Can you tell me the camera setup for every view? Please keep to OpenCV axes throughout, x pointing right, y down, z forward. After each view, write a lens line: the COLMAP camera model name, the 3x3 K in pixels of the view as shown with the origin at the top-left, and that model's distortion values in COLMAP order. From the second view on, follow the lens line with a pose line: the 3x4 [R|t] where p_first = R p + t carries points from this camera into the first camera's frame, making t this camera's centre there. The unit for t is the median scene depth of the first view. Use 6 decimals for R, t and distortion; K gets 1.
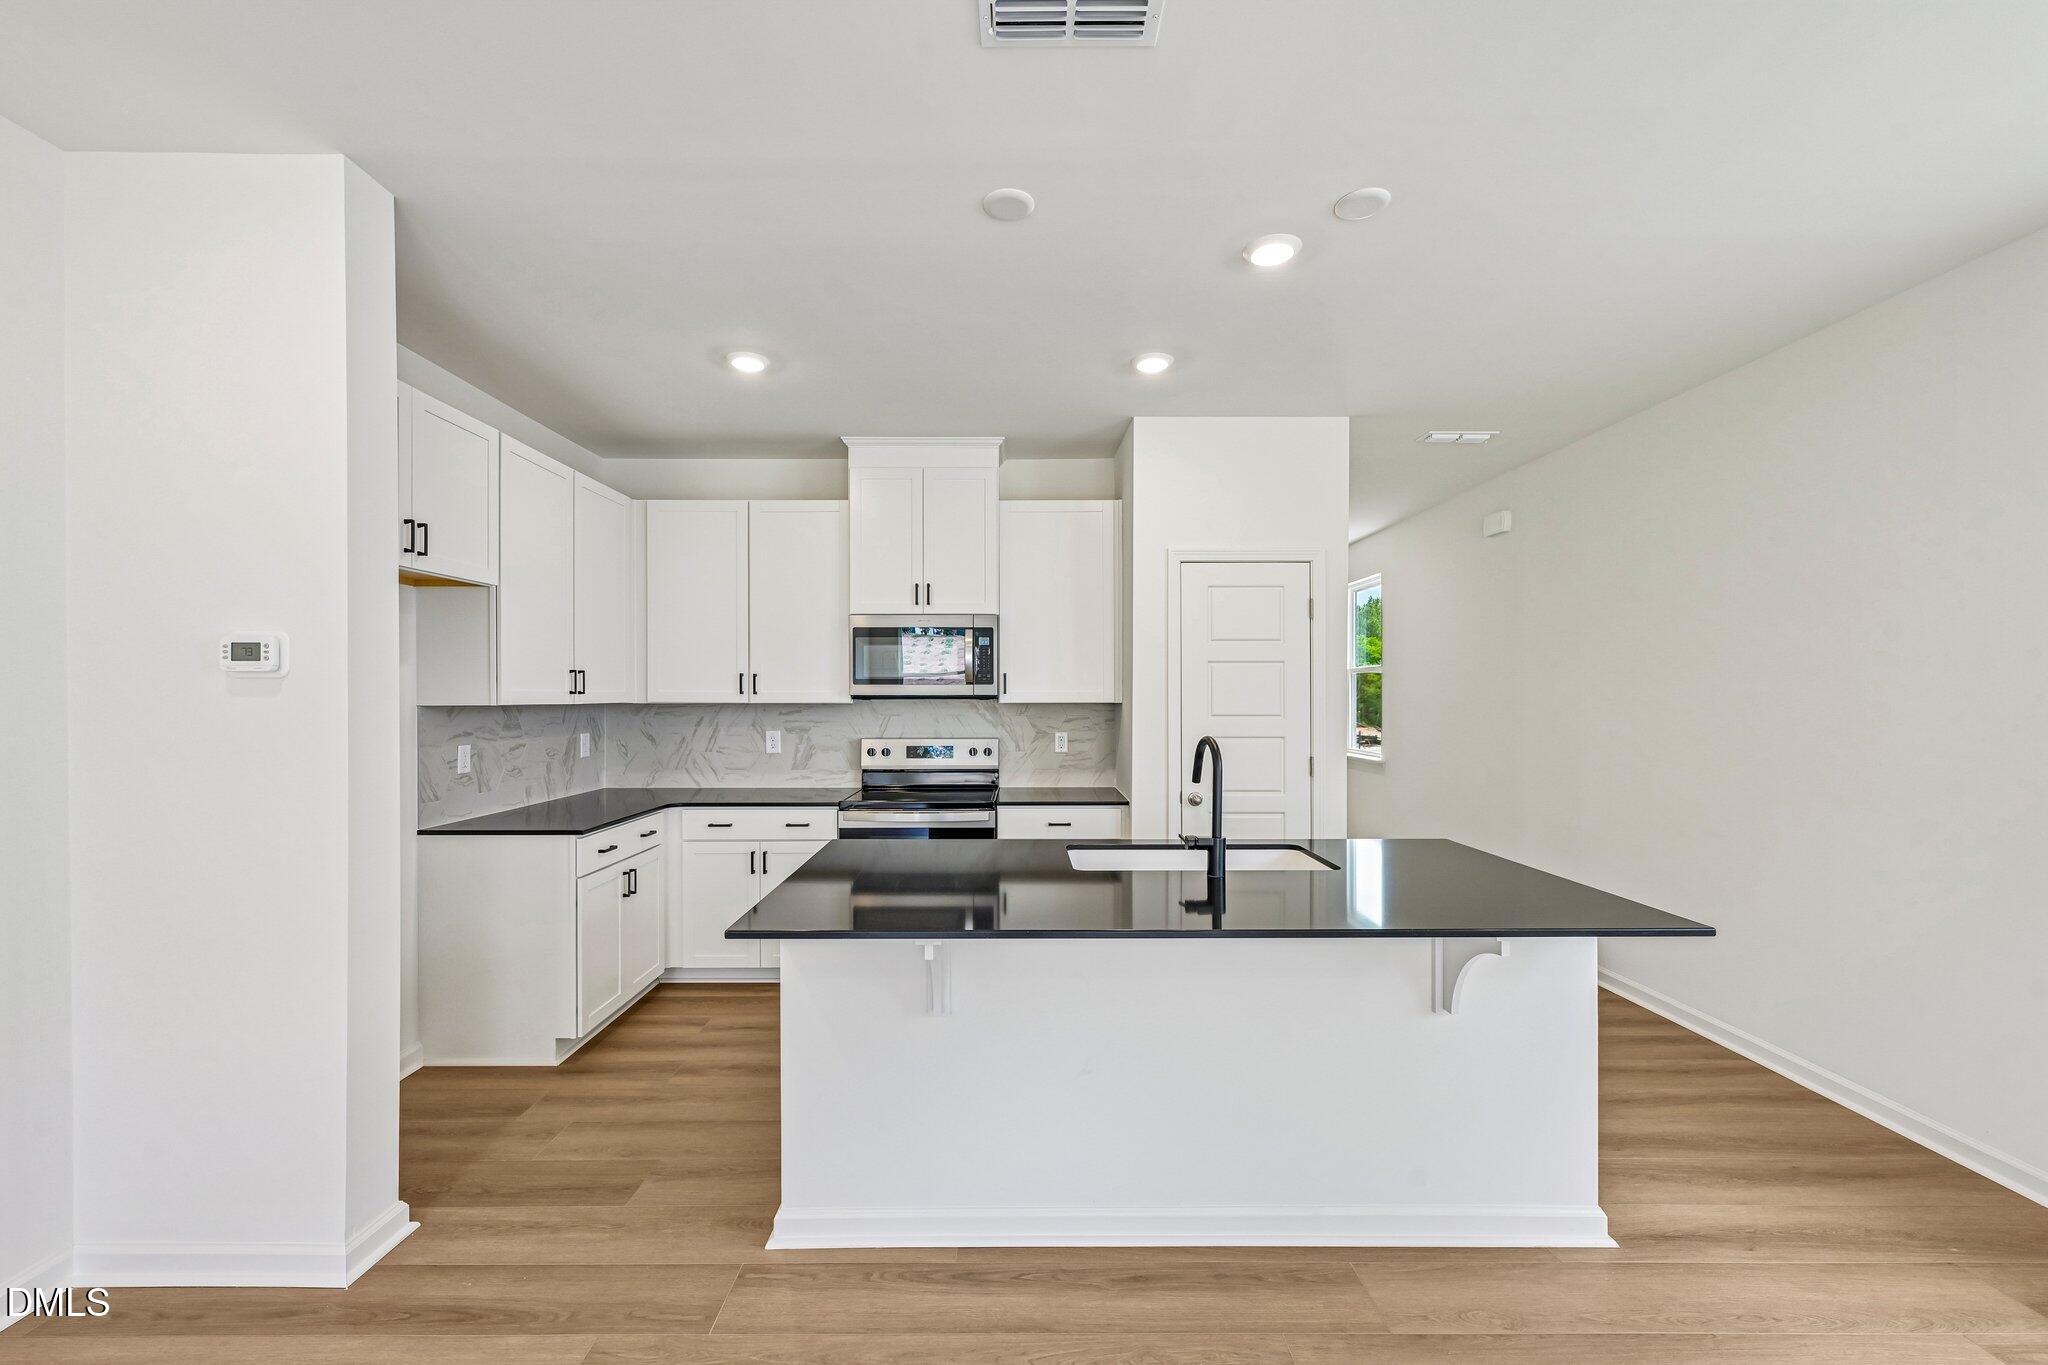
lens RADIAL K [[845.0, 0, 1021.9], [0, 845.0, 691.5], [0, 0, 1]] dist [0.000270, -0.000206]
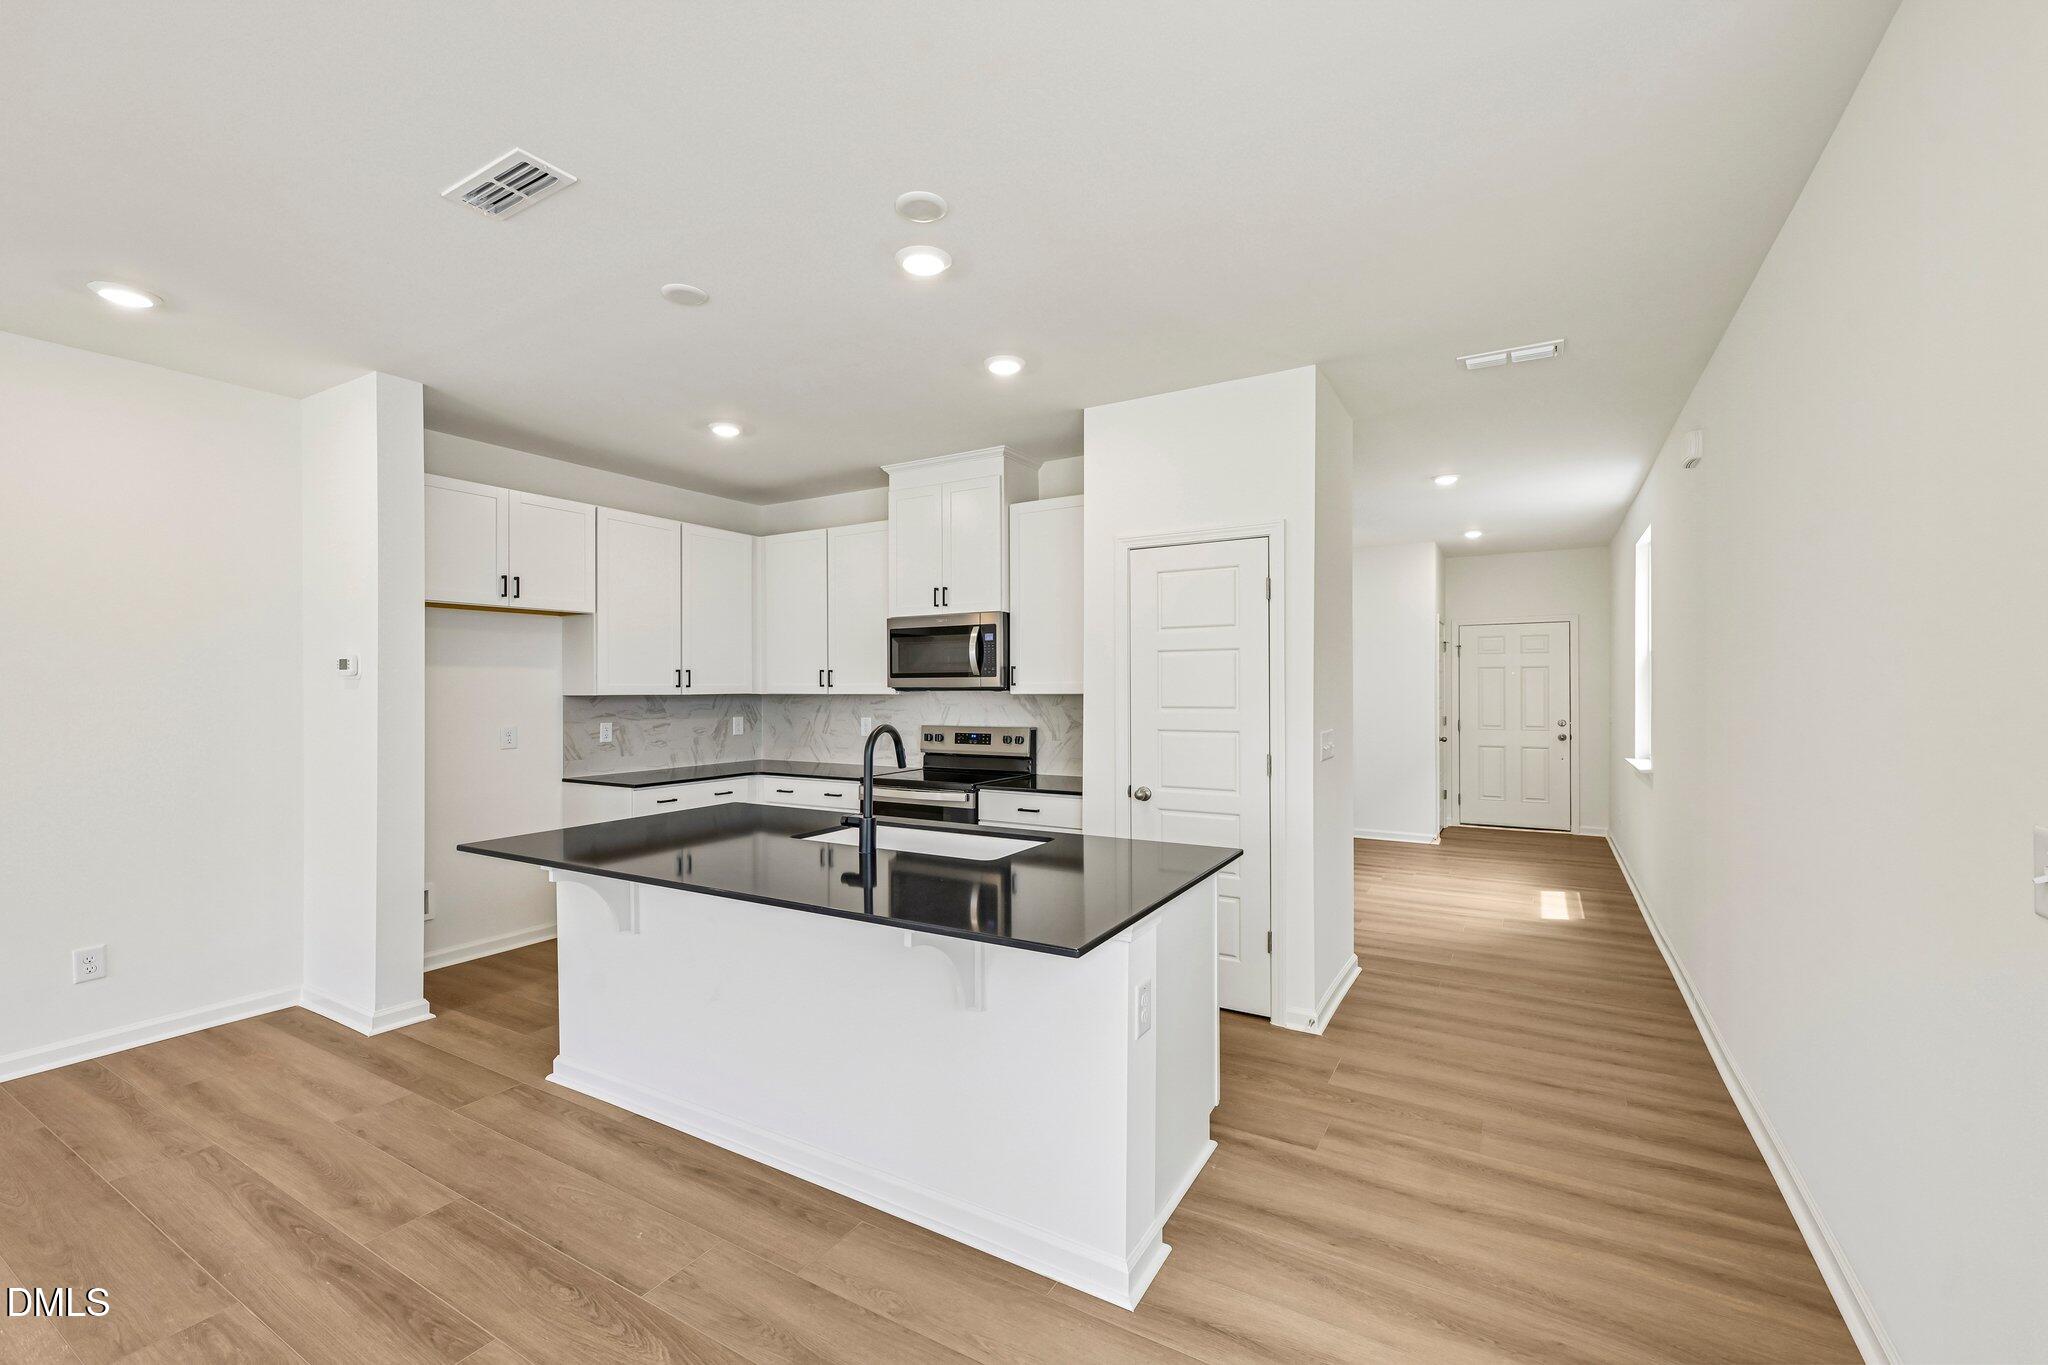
lens RADIAL K [[842.1, 0, 1024.0], [0, 842.1, 682.5], [0, 0, 1]] dist [0.000715, 0.000009]
pose [[0.859842, -0.006949, -0.510512, 0.640026], [0.006263, 0.999976, -0.003062, 0.002876], [0.510521, -0.000565, 0.859865, 0.113459]]
